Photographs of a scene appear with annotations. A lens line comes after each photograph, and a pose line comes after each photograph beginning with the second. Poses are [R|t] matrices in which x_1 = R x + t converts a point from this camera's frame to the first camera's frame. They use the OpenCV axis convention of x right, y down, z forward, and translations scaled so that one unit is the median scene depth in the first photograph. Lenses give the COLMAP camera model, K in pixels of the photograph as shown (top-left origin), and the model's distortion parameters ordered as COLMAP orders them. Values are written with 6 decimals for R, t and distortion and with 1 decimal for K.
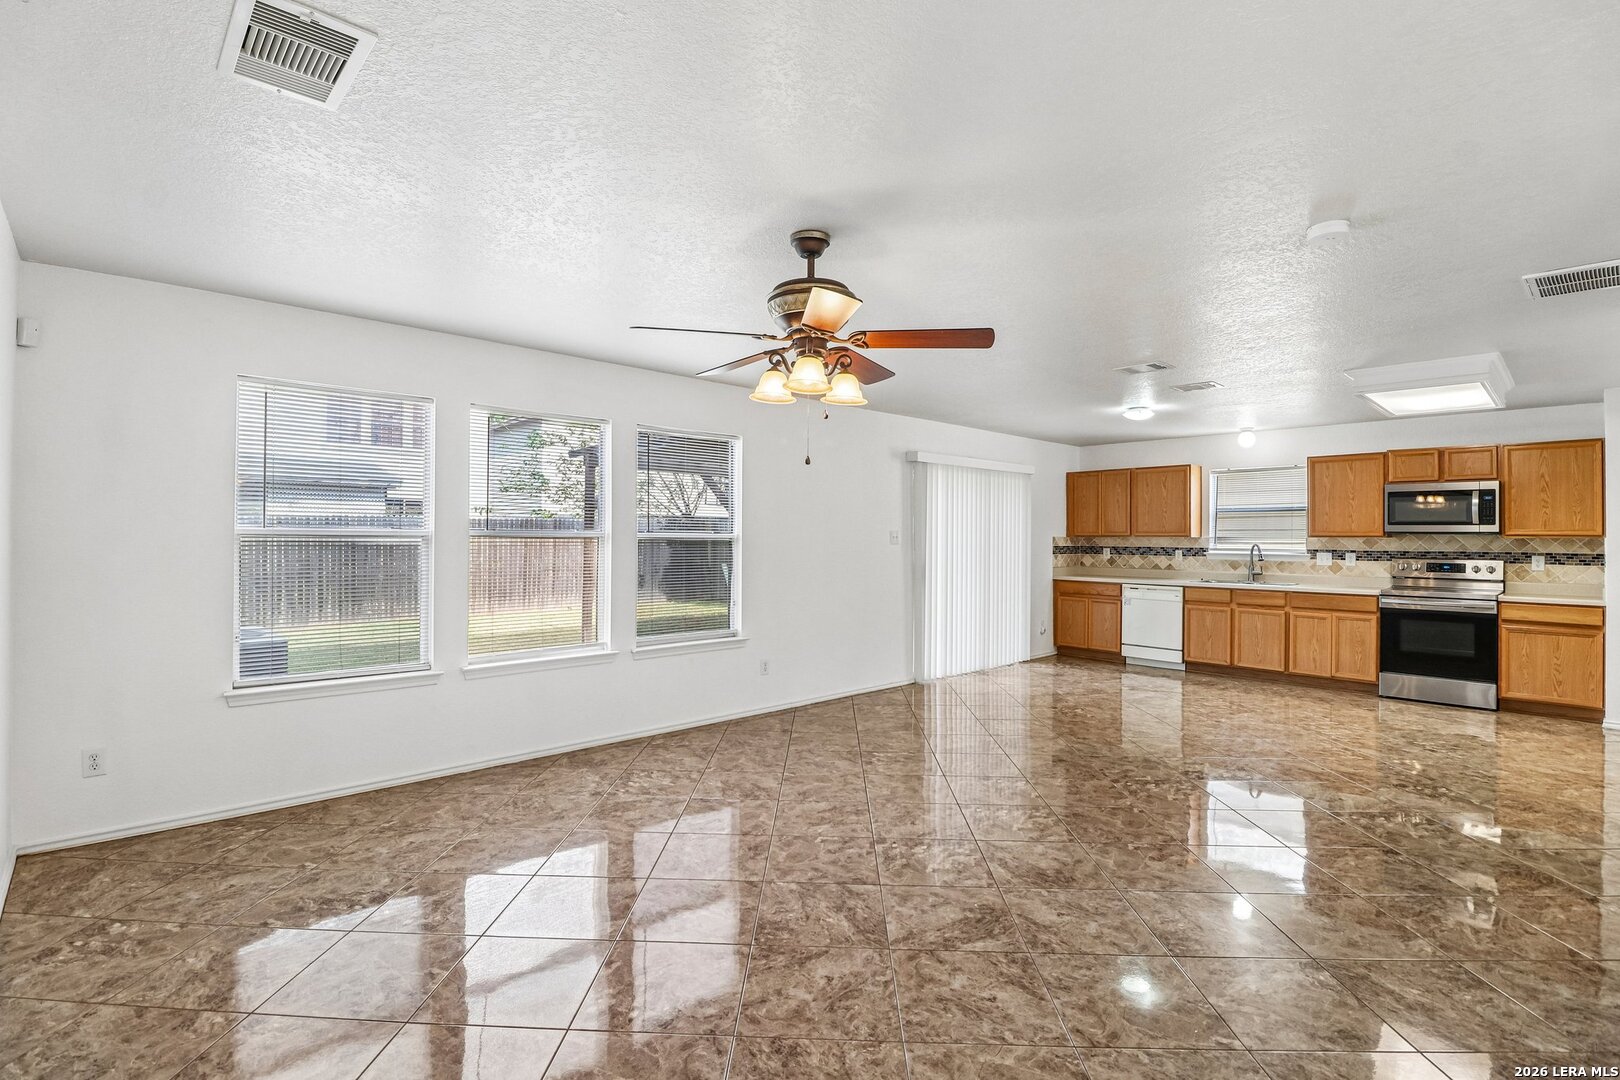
lens RADIAL K [[754.9, 0, 803.8], [0, 754.9, 528.1], [0, 0, 1]] dist [-0.002338, -0.000769]
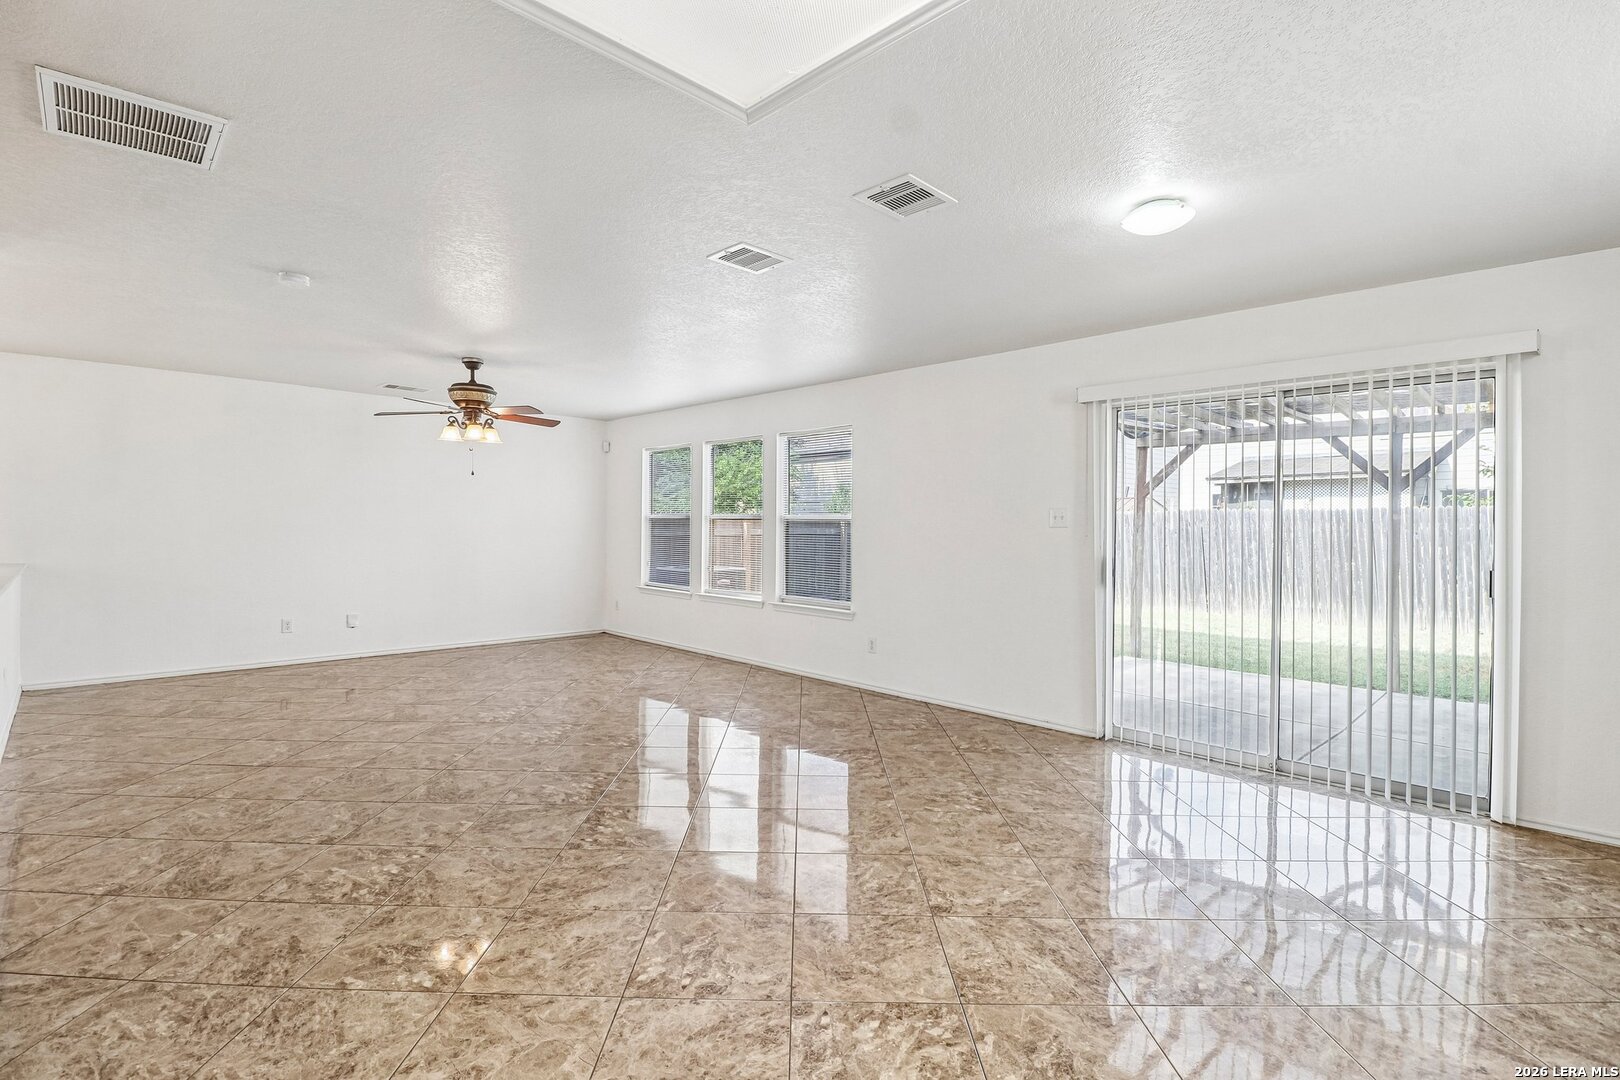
lens RADIAL K [[754.9, 0, 803.8], [0, 754.9, 528.1], [0, 0, 1]] dist [-0.002338, -0.000769]
pose [[0.019416, -0.006187, -0.999792, 0.791285], [-0.001485, 0.999980, -0.006217, 0.025544], [0.999810, 0.001605, 0.019407, 0.722910]]
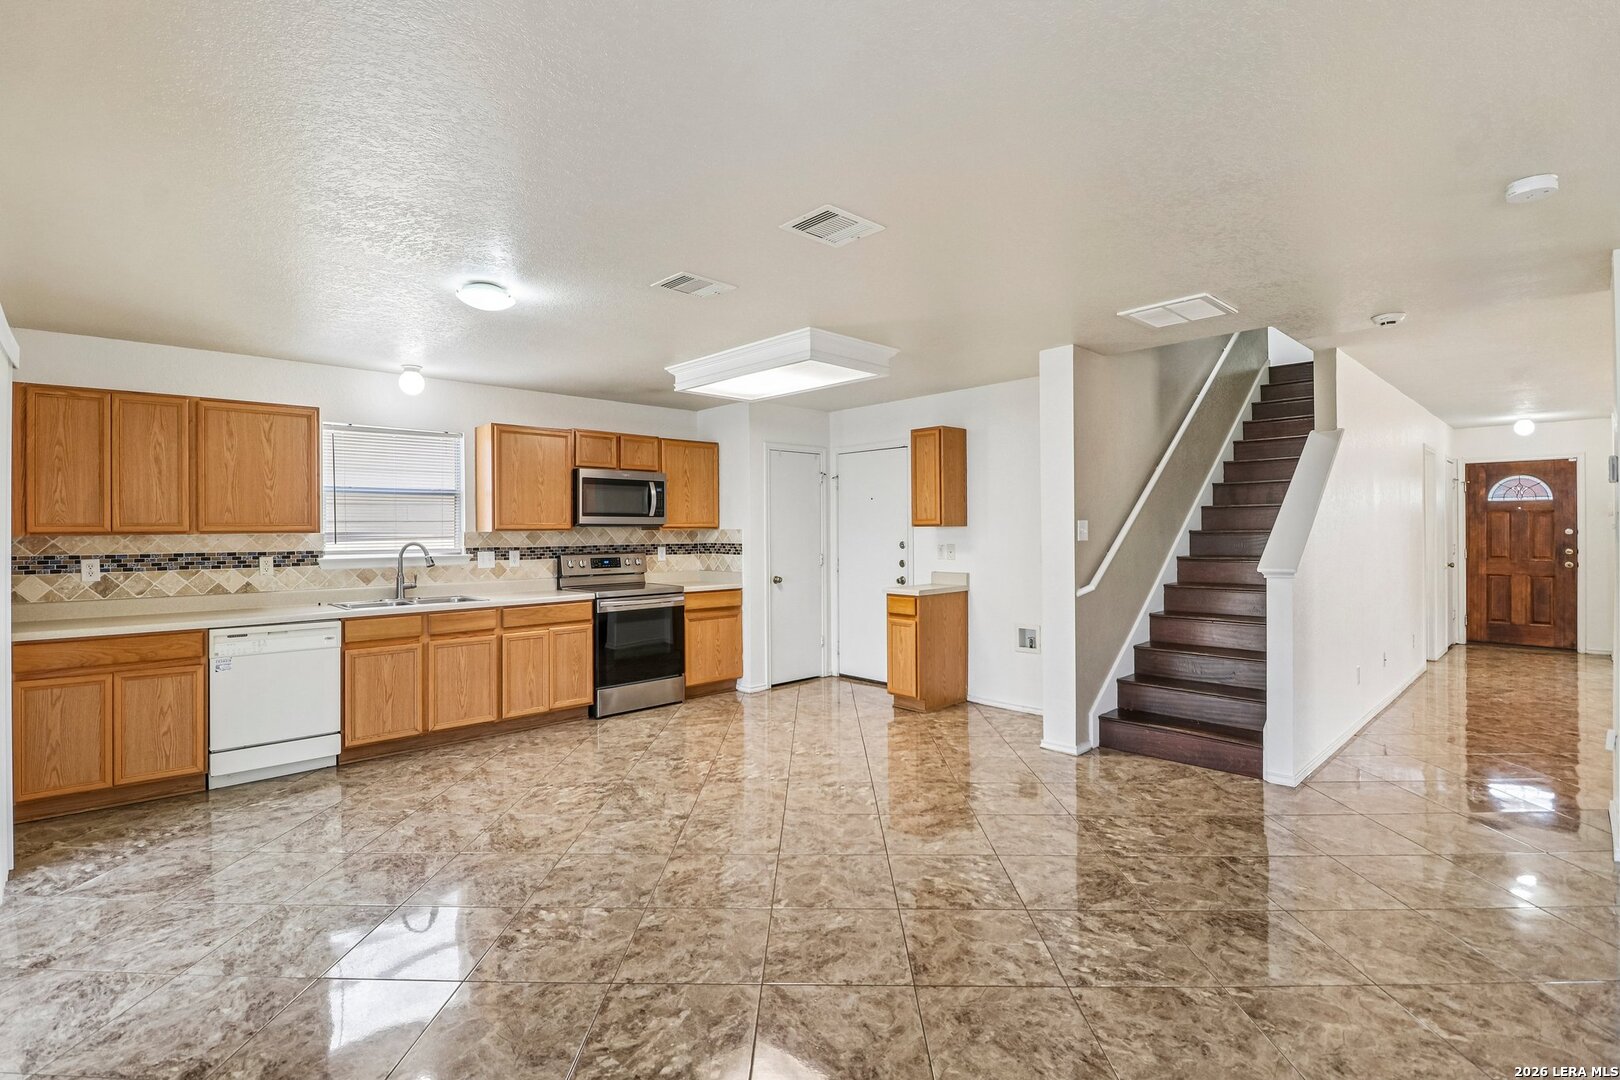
lens RADIAL K [[754.9, 0, 803.8], [0, 754.9, 528.1], [0, 0, 1]] dist [-0.002338, -0.000769]
pose [[-0.001472, -0.002546, 0.999996, -0.075340], [-0.002835, 0.999993, 0.002542, 0.006415], [-0.999995, -0.002832, -0.001479, 0.713314]]
